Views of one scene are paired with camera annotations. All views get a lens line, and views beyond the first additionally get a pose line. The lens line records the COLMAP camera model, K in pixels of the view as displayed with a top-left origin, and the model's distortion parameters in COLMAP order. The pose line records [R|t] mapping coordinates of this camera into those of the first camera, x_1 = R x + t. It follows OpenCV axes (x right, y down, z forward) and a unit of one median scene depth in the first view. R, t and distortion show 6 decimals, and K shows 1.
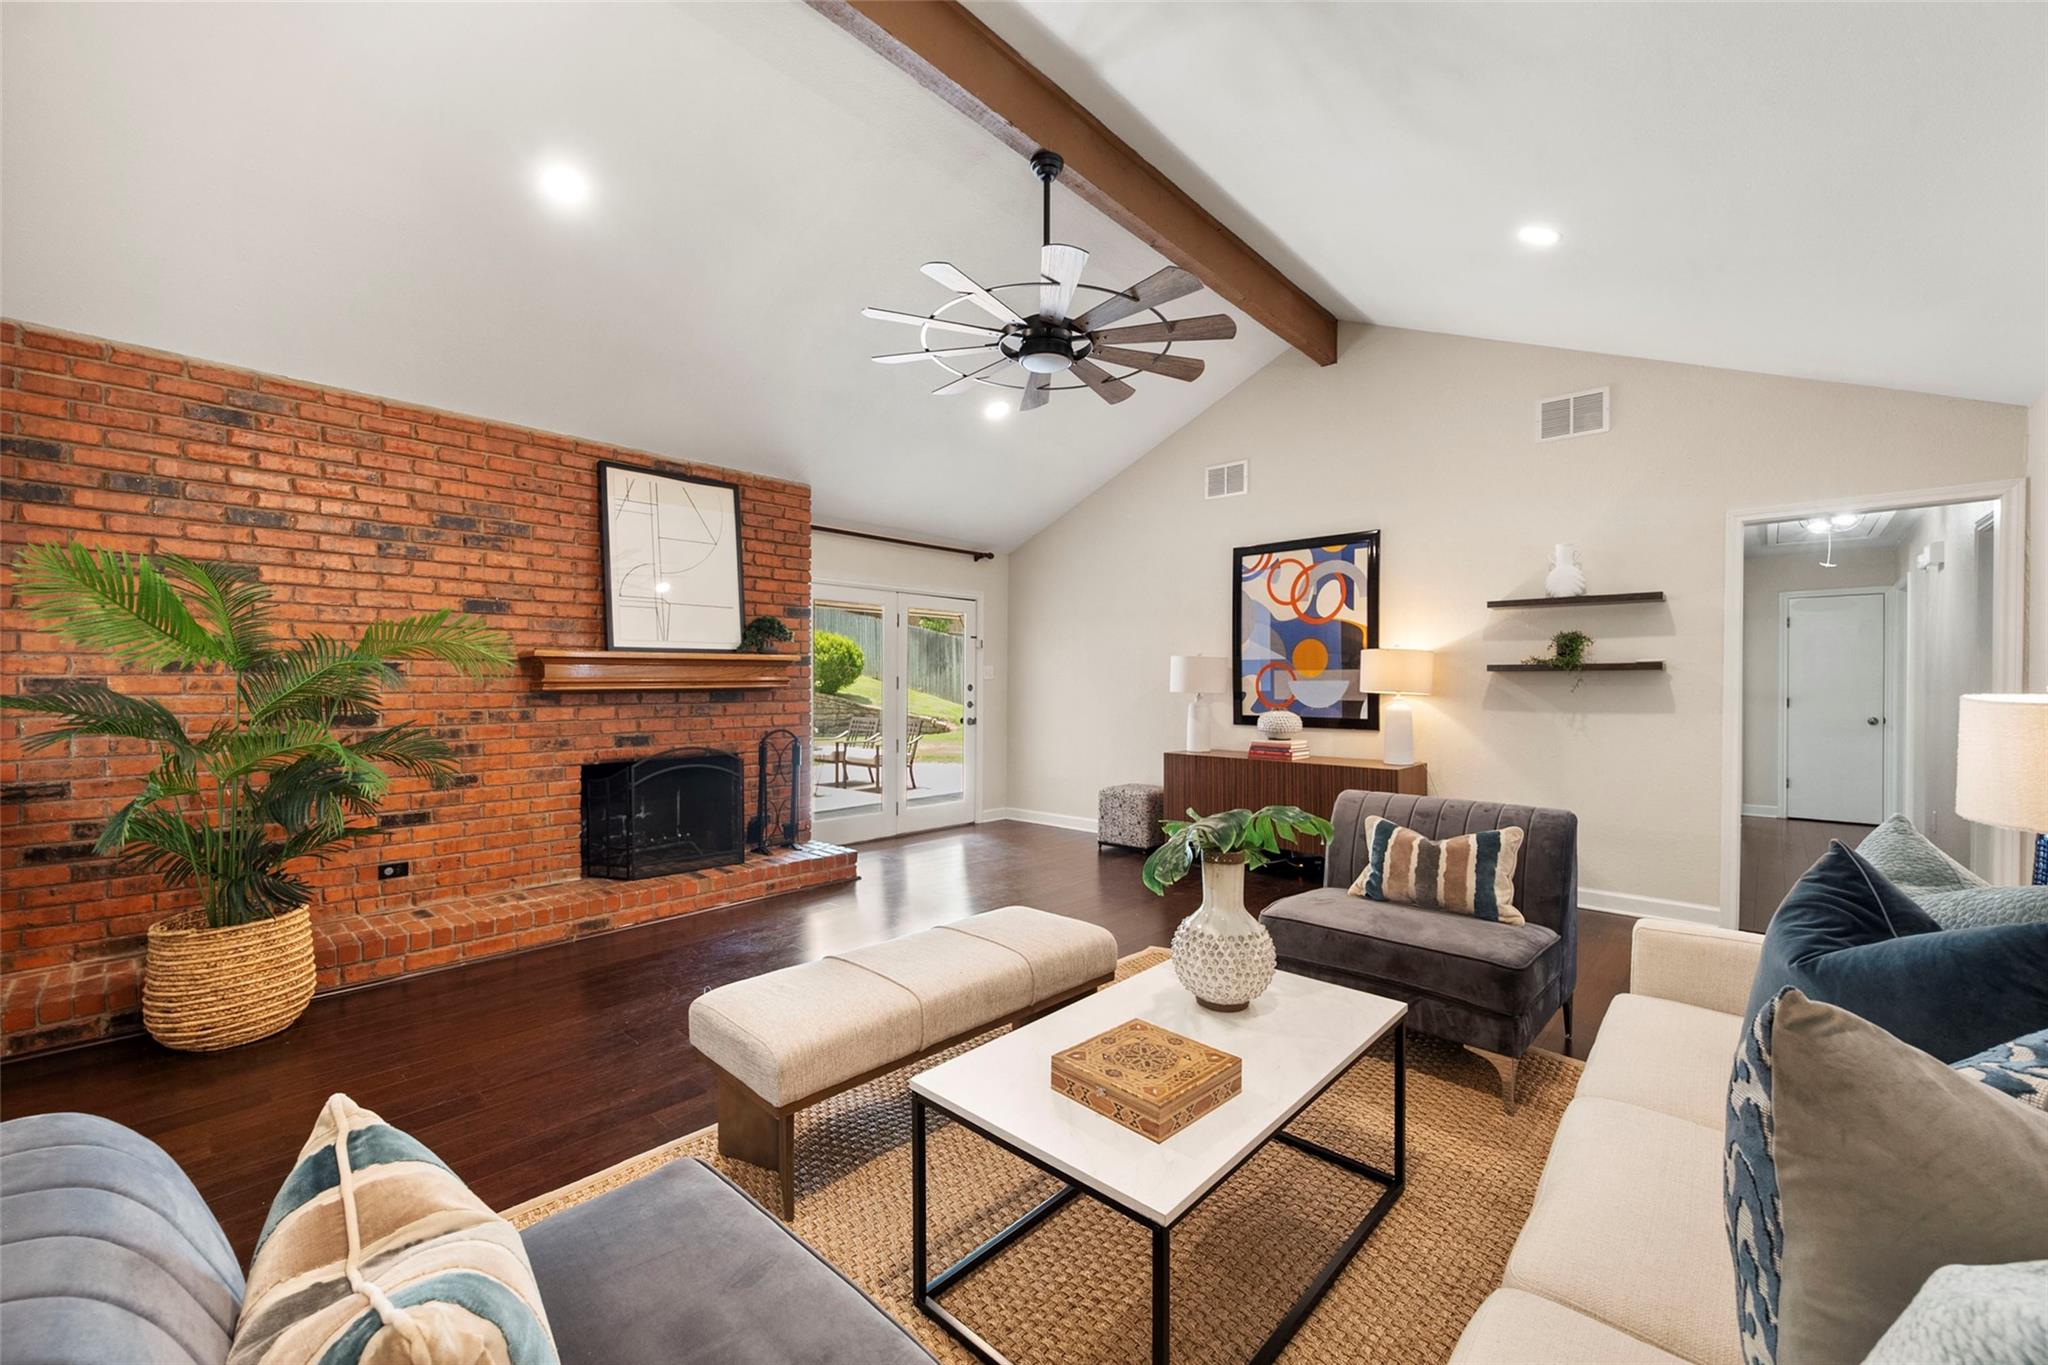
lens RADIAL K [[814.0, 0, 1028.9], [0, 814.0, 670.1], [0, 0, 1]] dist [-0.002838, -0.000634]
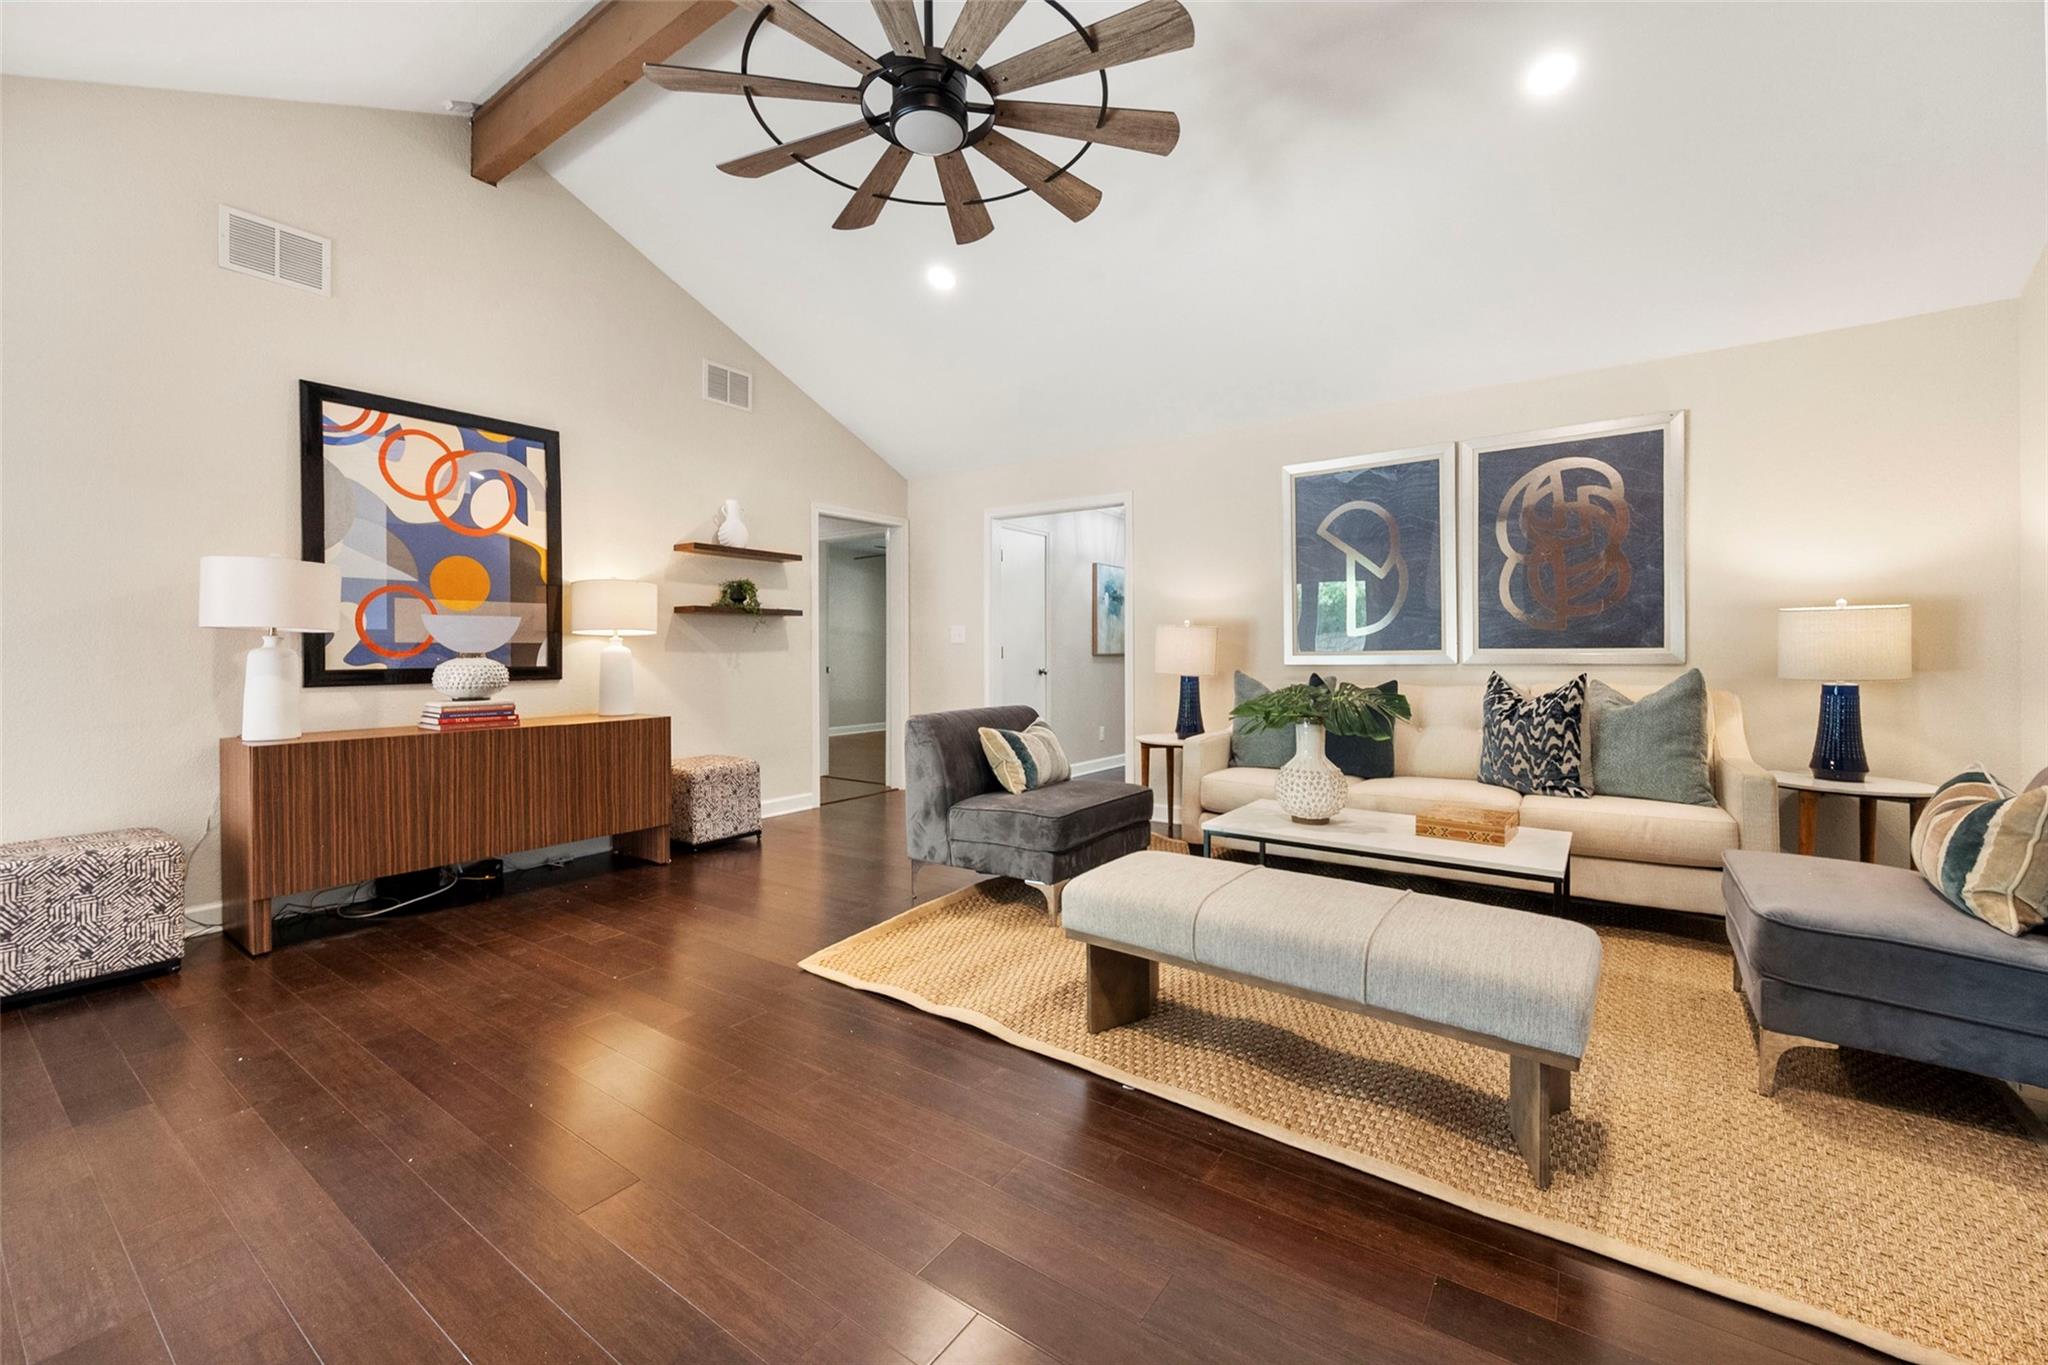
lens RADIAL K [[814.0, 0, 1028.9], [0, 814.0, 670.1], [0, 0, 1]] dist [-0.002838, -0.000634]
pose [[-0.110489, -0.015740, 0.993753, -0.484754], [-0.003146, 0.999875, 0.015487, 0.057220], [-0.993872, -0.001415, -0.110524, 0.703464]]
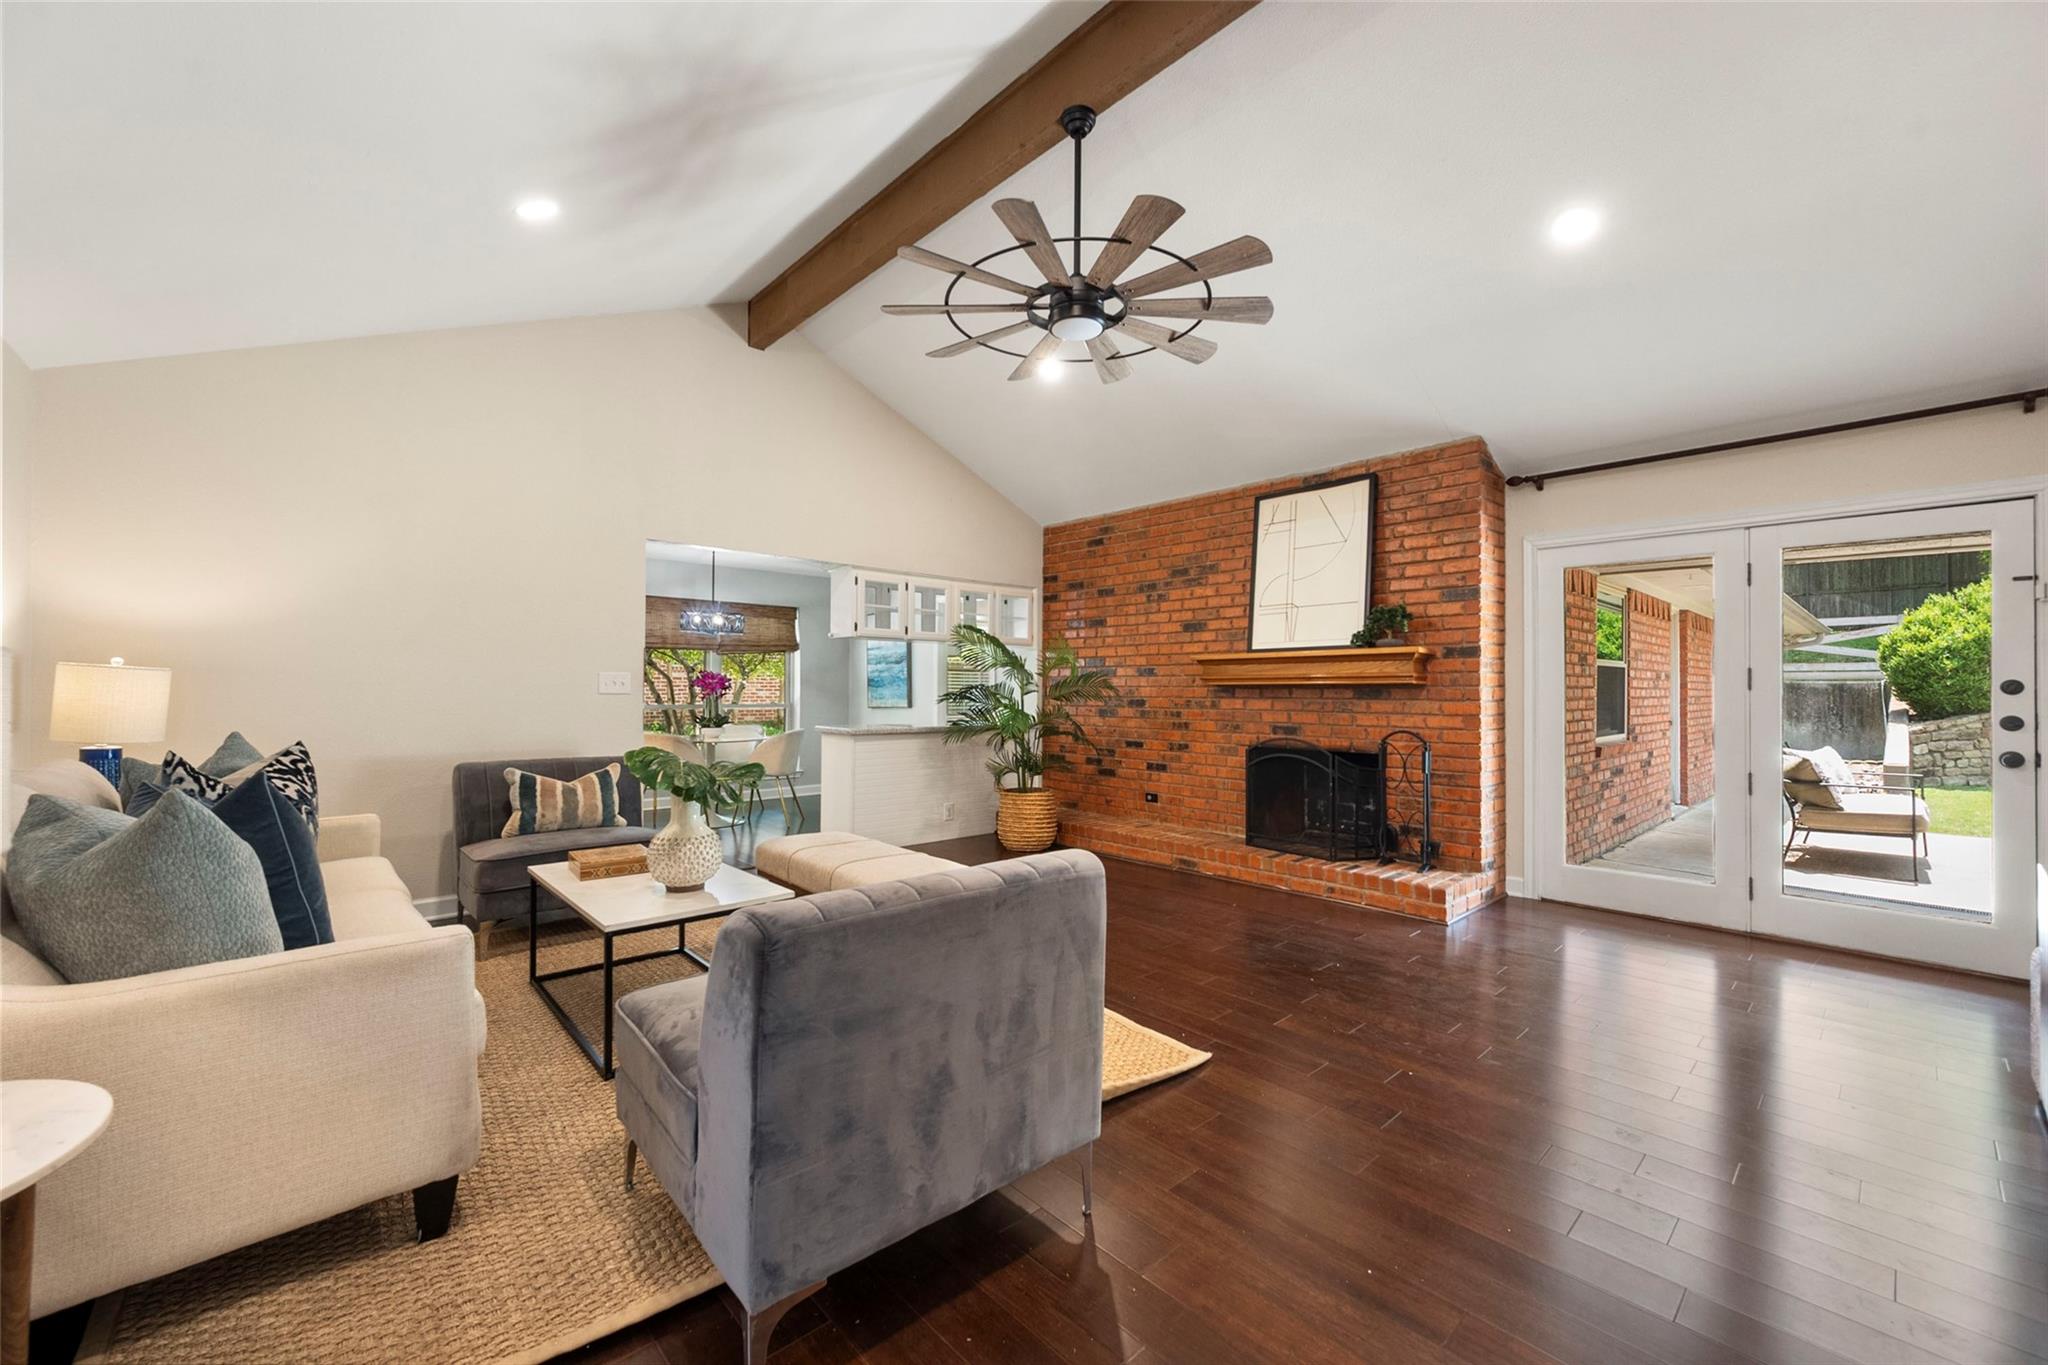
lens RADIAL K [[814.0, 0, 1028.9], [0, 814.0, 670.1], [0, 0, 1]] dist [-0.002838, -0.000634]
pose [[-0.090231, -0.025689, -0.995590, 0.667936], [0.008119, 0.999615, -0.026528, 0.028901], [0.995888, -0.010477, -0.089987, 0.720624]]
